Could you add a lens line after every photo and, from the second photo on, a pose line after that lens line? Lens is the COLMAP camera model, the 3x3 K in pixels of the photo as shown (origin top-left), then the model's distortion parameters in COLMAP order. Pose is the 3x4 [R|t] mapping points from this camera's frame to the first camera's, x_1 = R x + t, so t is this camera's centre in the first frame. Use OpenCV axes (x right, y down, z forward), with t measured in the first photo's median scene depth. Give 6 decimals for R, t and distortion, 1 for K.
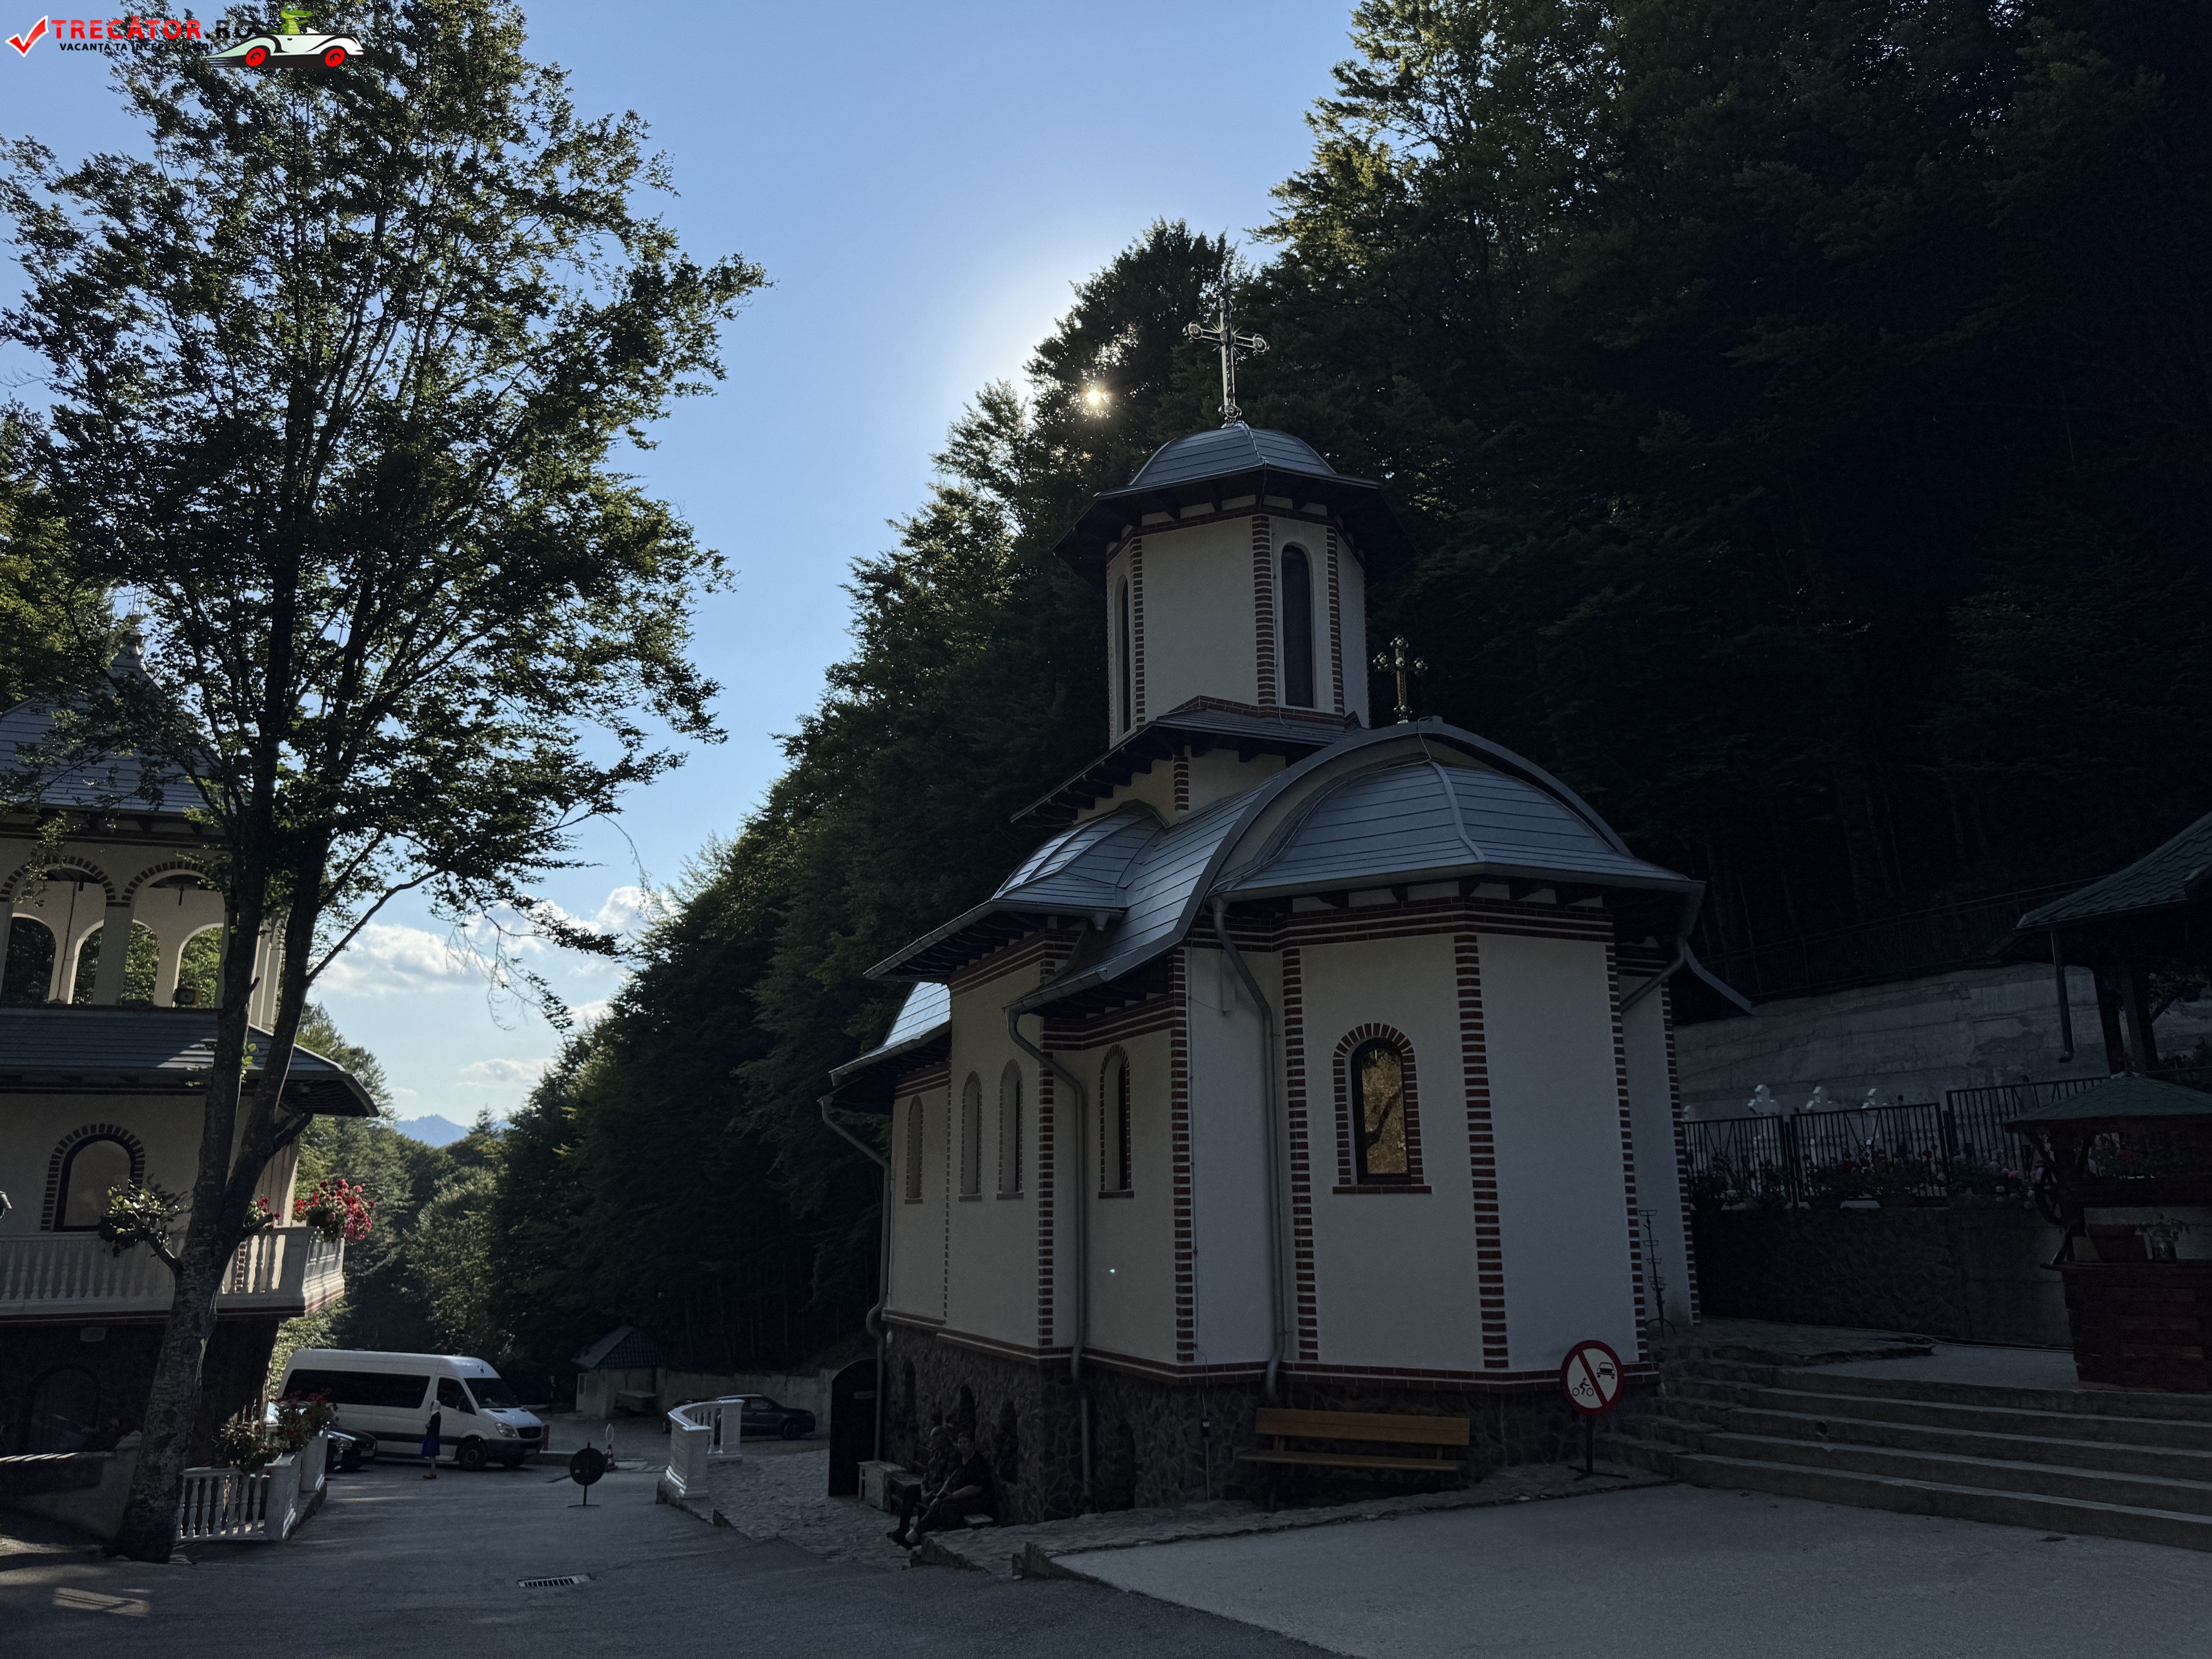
lens RADIAL K [[1550.2, 0, 1110.4], [0, 1550.2, 812.8], [0, 0, 1]] dist [0.101388, -0.158447]
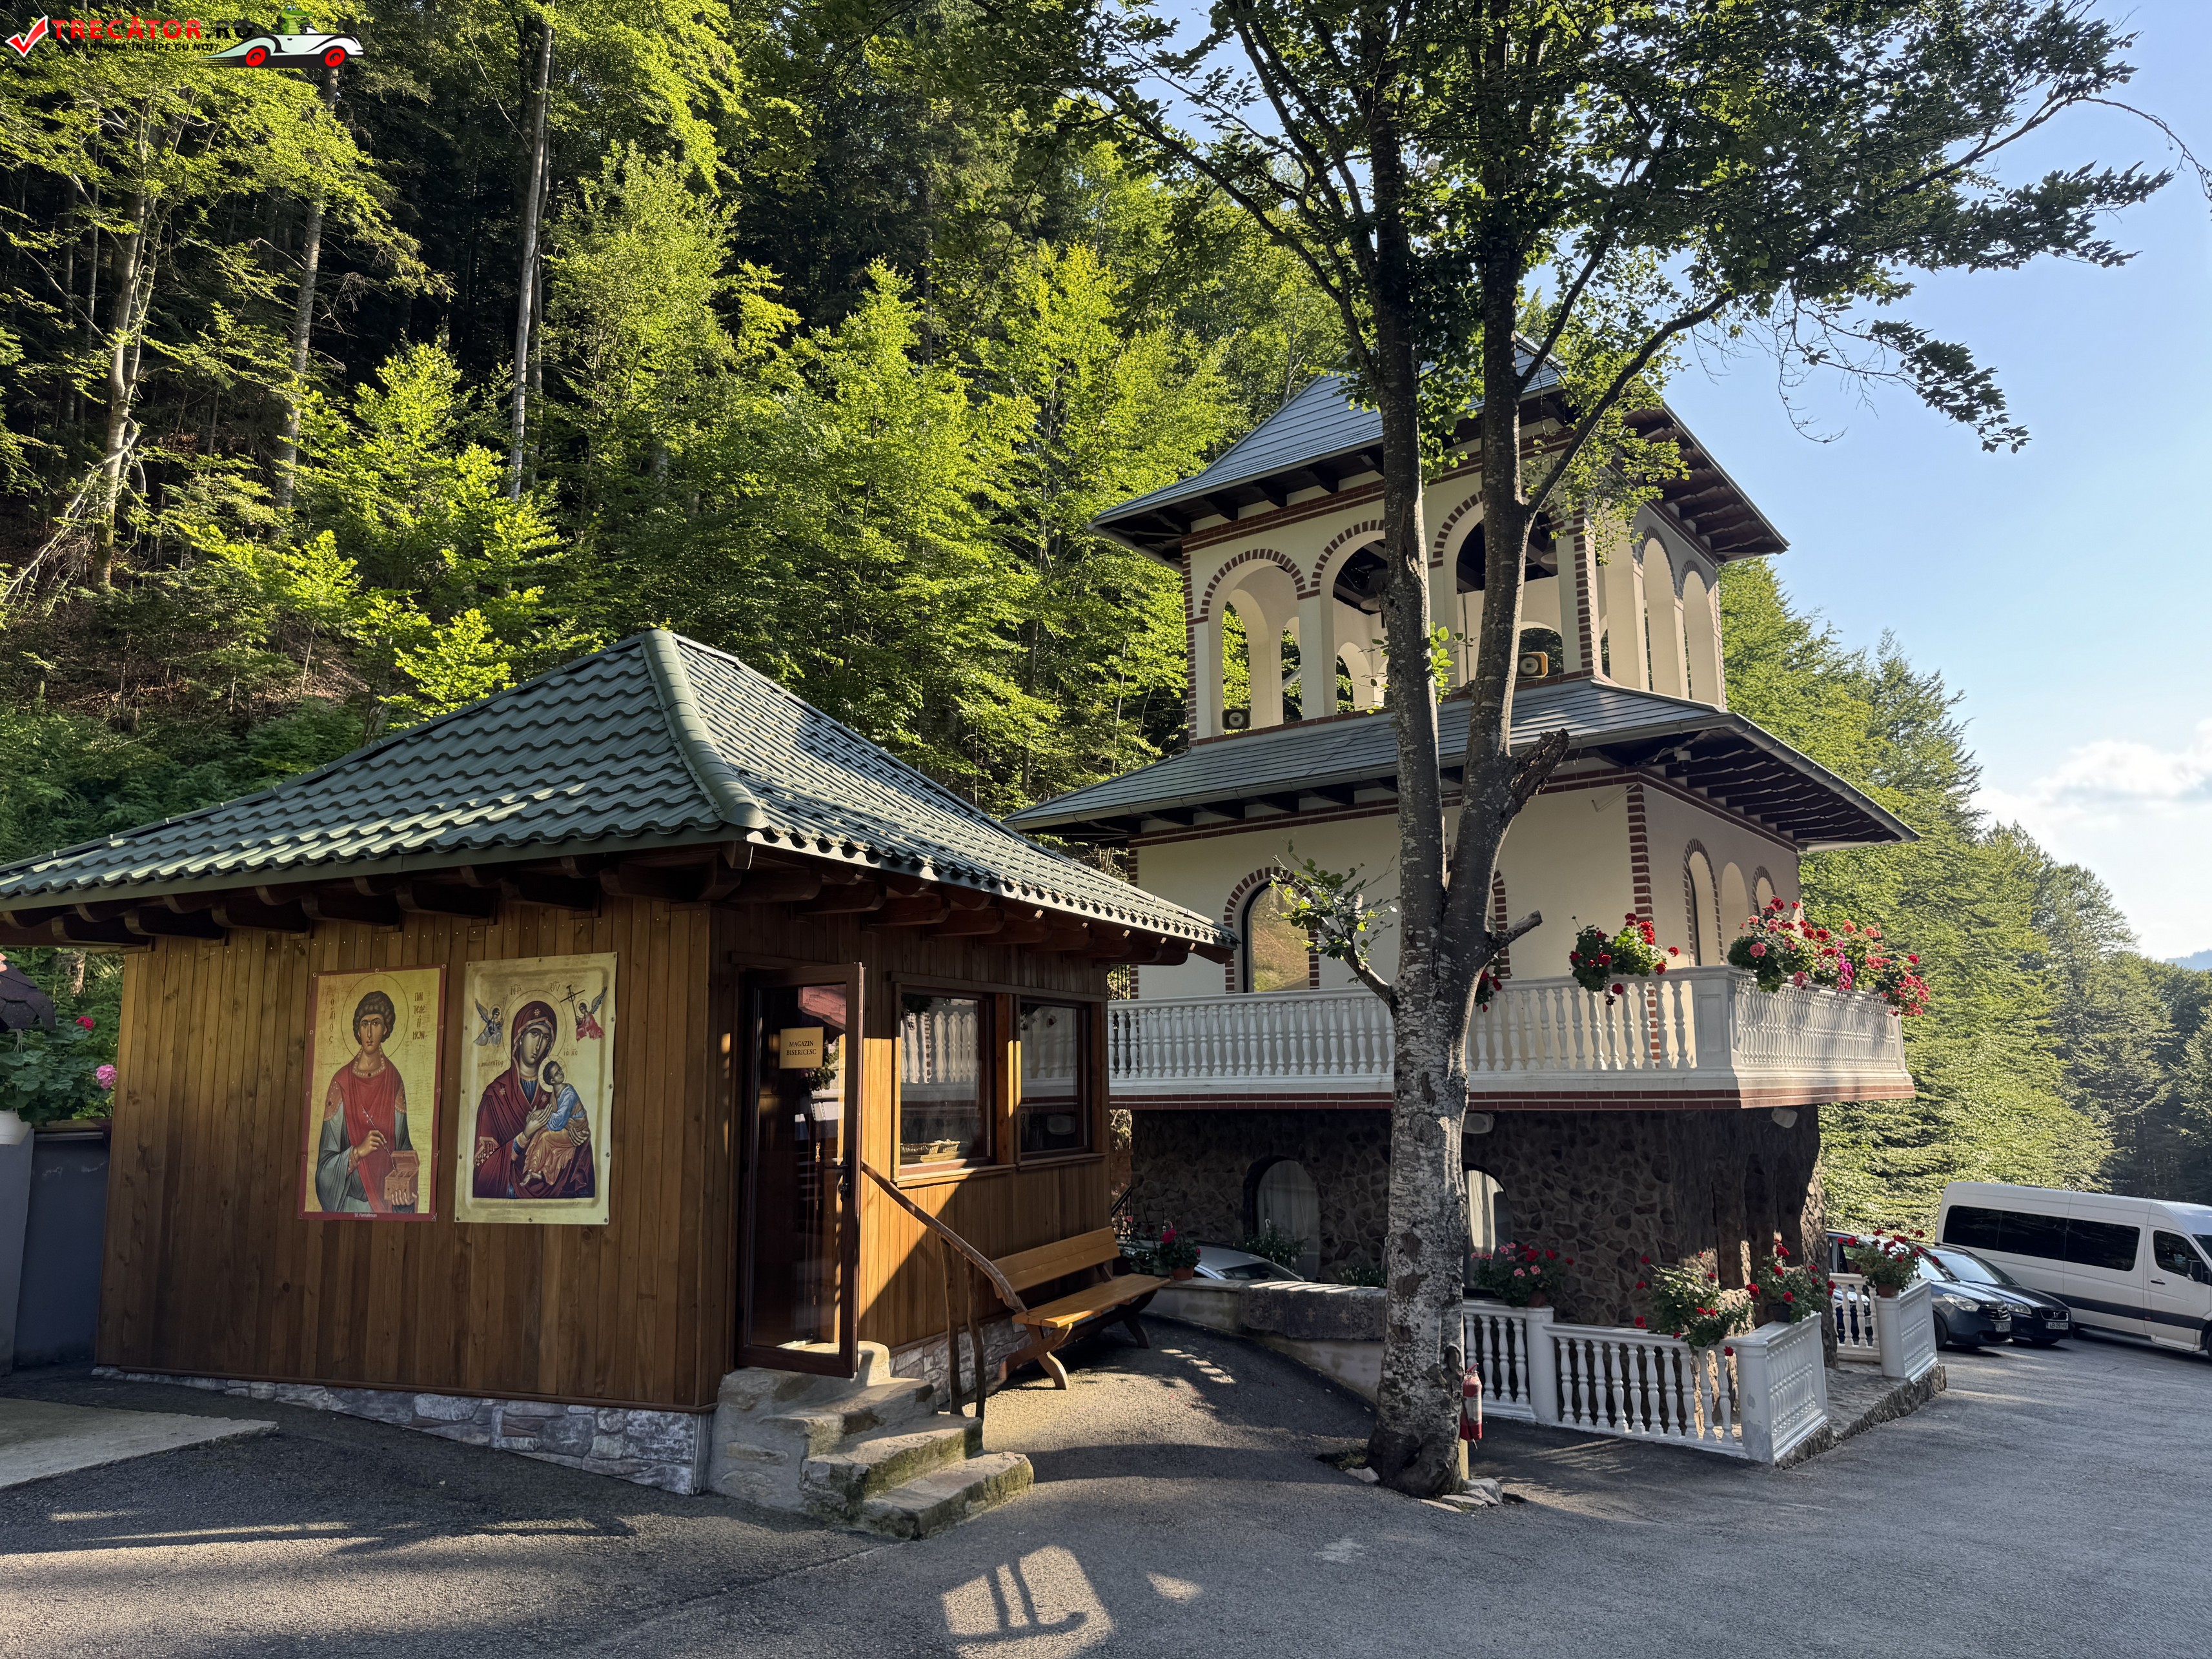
lens RADIAL K [[1563.4, 0, 1101.0], [0, 1563.4, 822.3], [0, 0, 1]] dist [0.065800, -0.094239]
pose [[0.528658, -0.134703, -0.838079, -0.141205], [0.217133, 0.975939, -0.019894, 0.208487], [0.820594, -0.171458, 0.545186, 0.584822]]
